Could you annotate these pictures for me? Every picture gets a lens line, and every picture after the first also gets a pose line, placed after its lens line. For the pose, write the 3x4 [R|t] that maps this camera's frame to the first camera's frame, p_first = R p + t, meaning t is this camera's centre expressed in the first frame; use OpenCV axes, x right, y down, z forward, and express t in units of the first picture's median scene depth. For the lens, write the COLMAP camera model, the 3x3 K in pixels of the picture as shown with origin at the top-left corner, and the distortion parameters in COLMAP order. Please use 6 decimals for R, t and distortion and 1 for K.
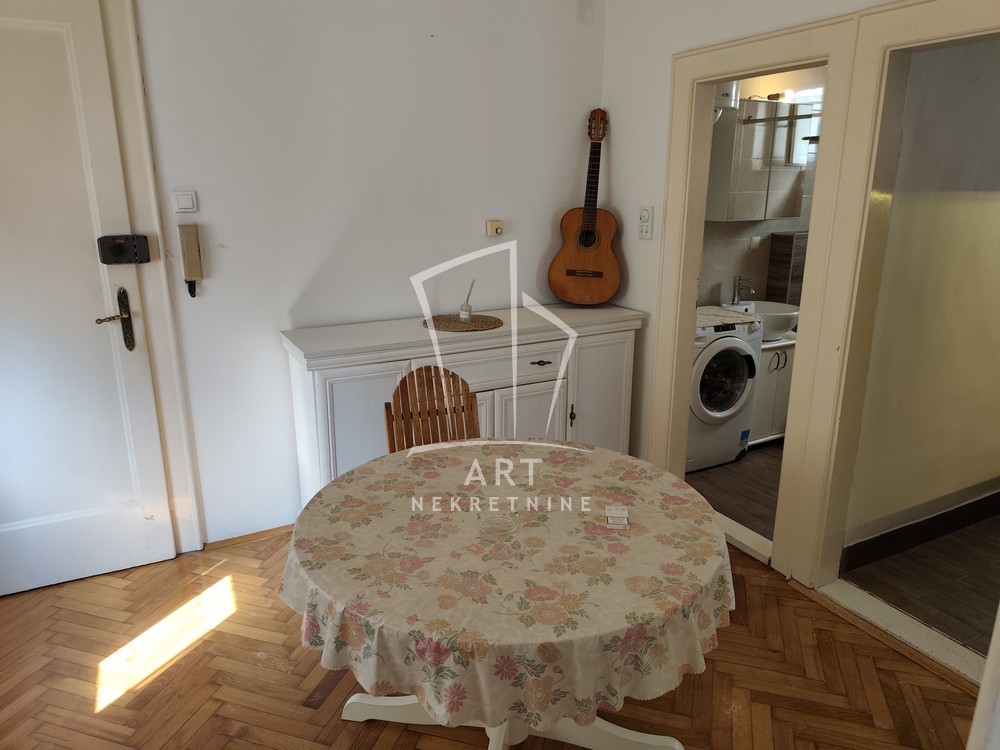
lens RADIAL K [[678.8, 0, 499.2], [0, 678.8, 373.3], [0, 0, 1]] dist [0.024633, 0.000795]
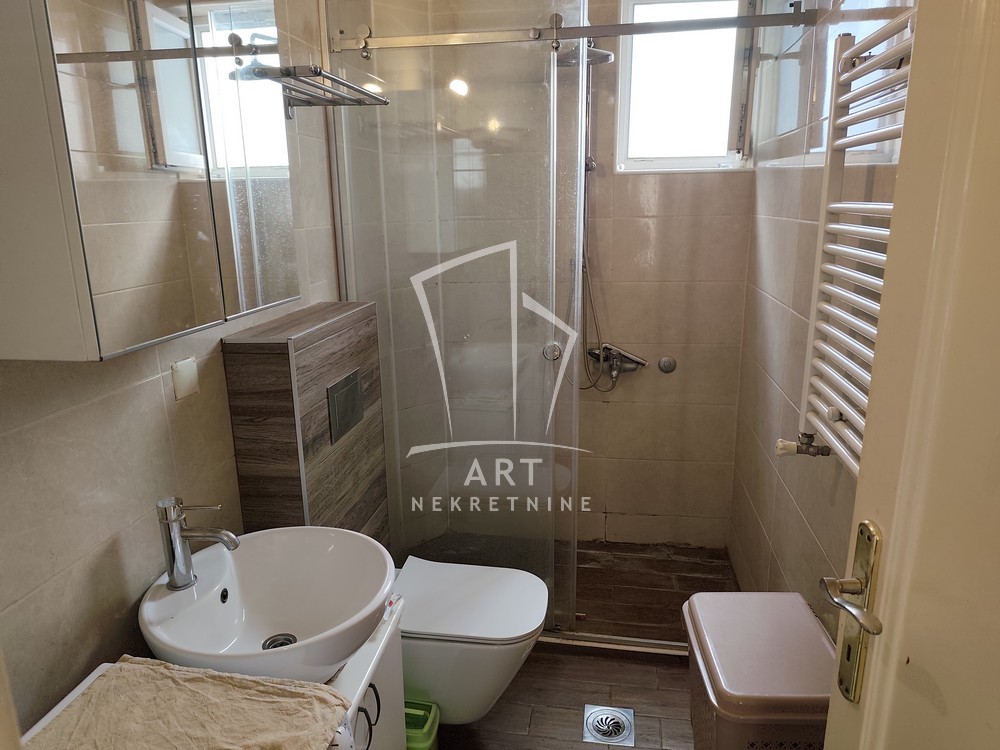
lens RADIAL K [[678.8, 0, 499.2], [0, 678.8, 376.8], [0, 0, 1]] dist [0.024633, 0.000795]
pose [[0.594876, -0.212839, 0.775127, 0.211482], [0.240792, 0.967209, 0.080785, -0.185321], [-0.766904, 0.138587, 0.626619, 0.683871]]
